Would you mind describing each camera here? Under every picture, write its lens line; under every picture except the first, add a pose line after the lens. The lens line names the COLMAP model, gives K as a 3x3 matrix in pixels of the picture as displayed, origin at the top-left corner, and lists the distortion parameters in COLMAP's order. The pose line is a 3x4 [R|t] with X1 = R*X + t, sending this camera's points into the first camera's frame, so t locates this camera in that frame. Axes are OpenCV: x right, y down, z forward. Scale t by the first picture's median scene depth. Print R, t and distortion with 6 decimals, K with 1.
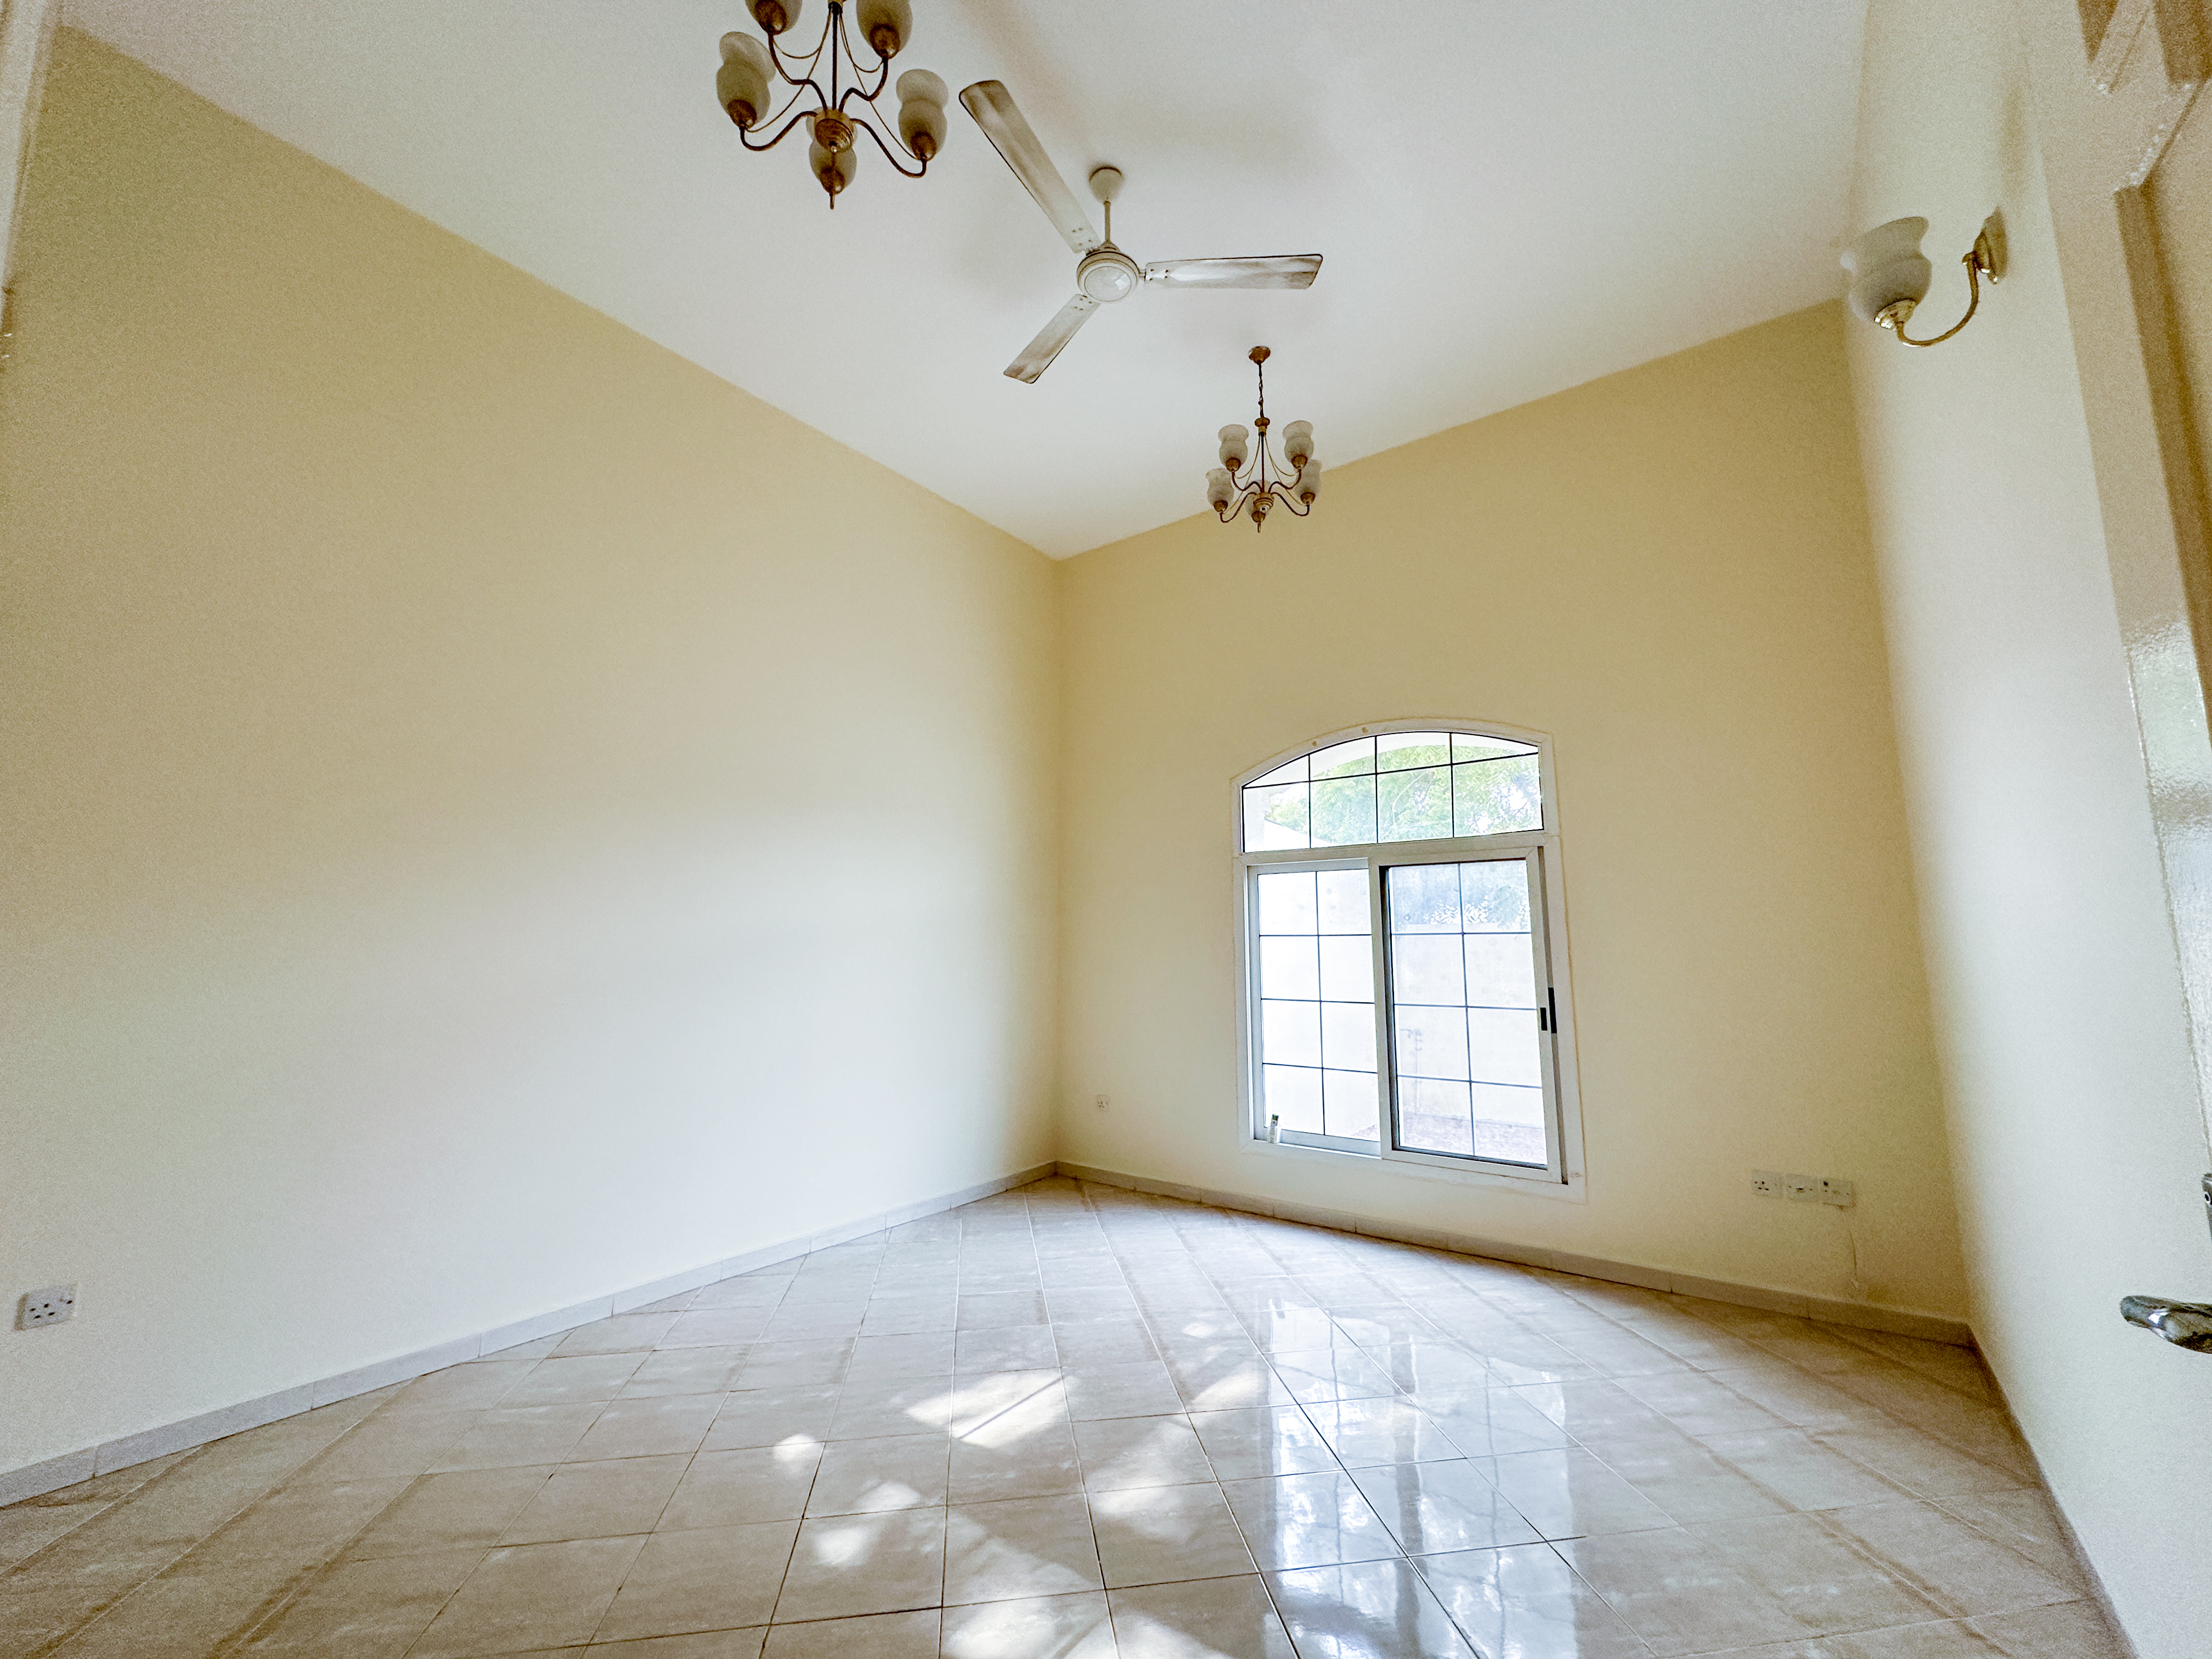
lens RADIAL K [[898.8, 0, 1131.0], [0, 898.8, 829.3], [0, 0, 1]] dist [-0.000788, 0.000119]
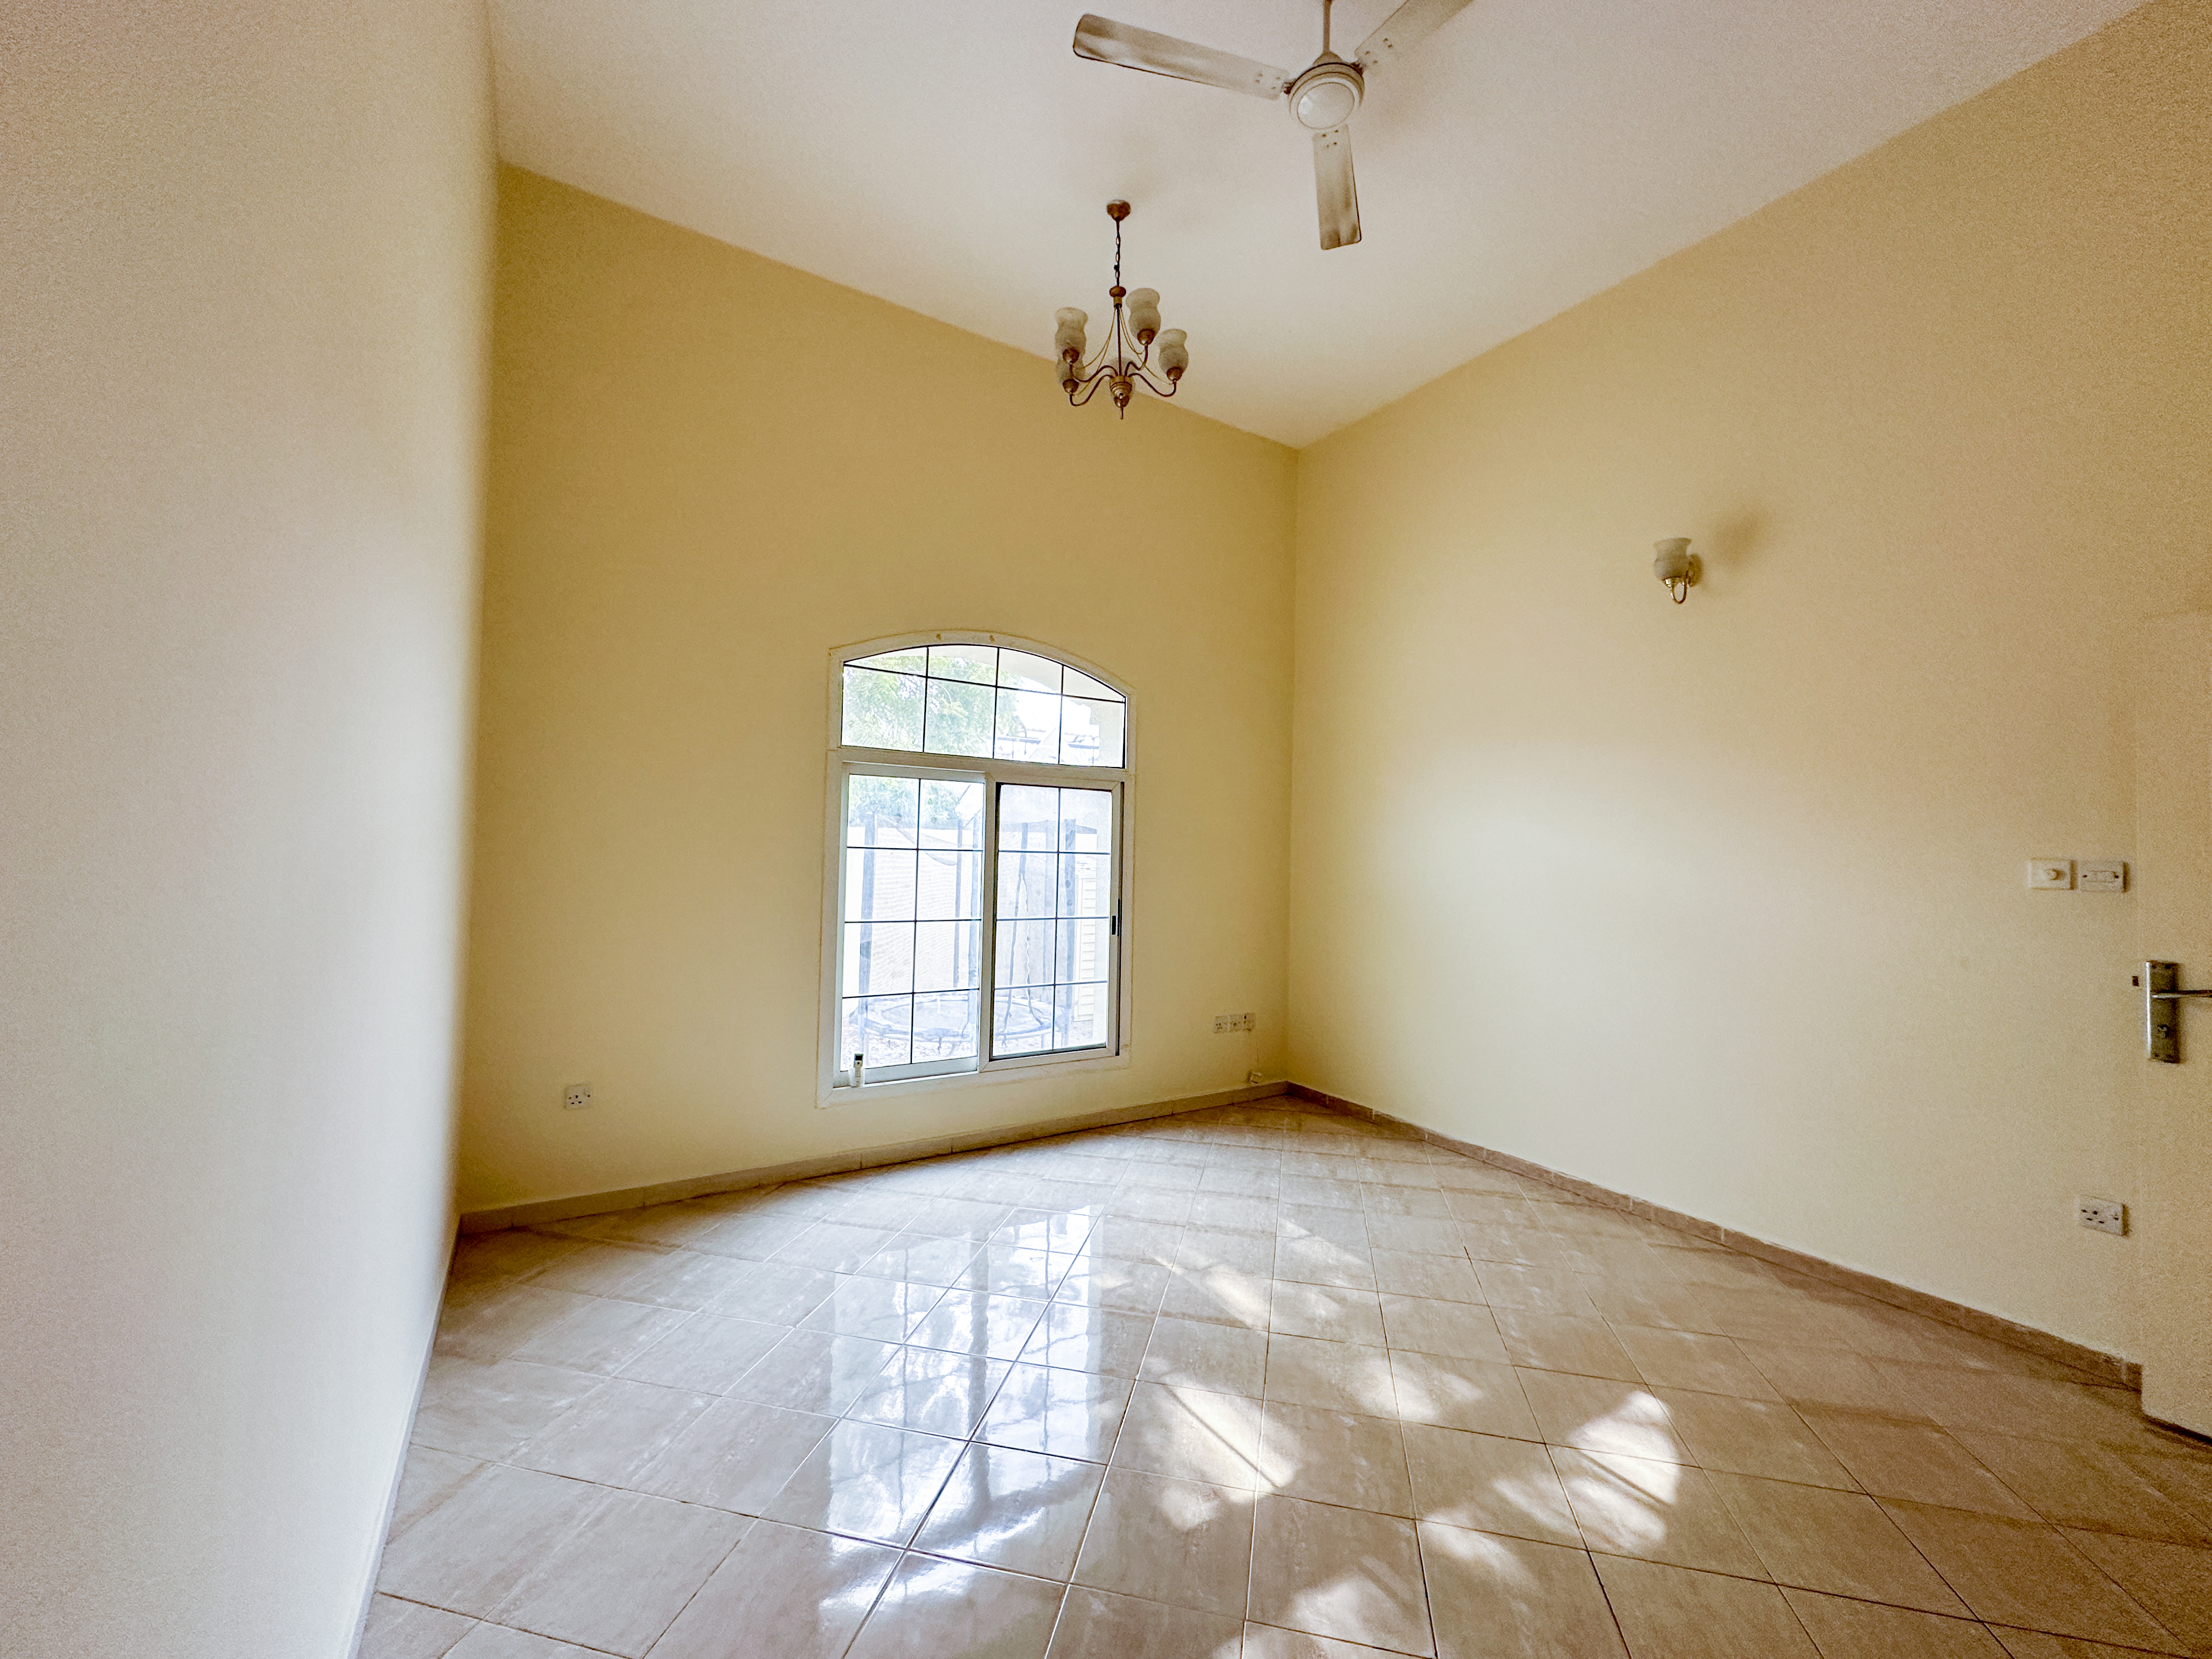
lens RADIAL K [[868.5, 0, 1106.0], [0, 868.5, 829.5], [0, 0, 1]] dist [0.000365, 0.000002]
pose [[0.363674, 0.044598, 0.930458, -0.589193], [-0.142841, 0.989710, 0.008392, 0.070929], [-0.920509, -0.135959, 0.366302, 0.558505]]
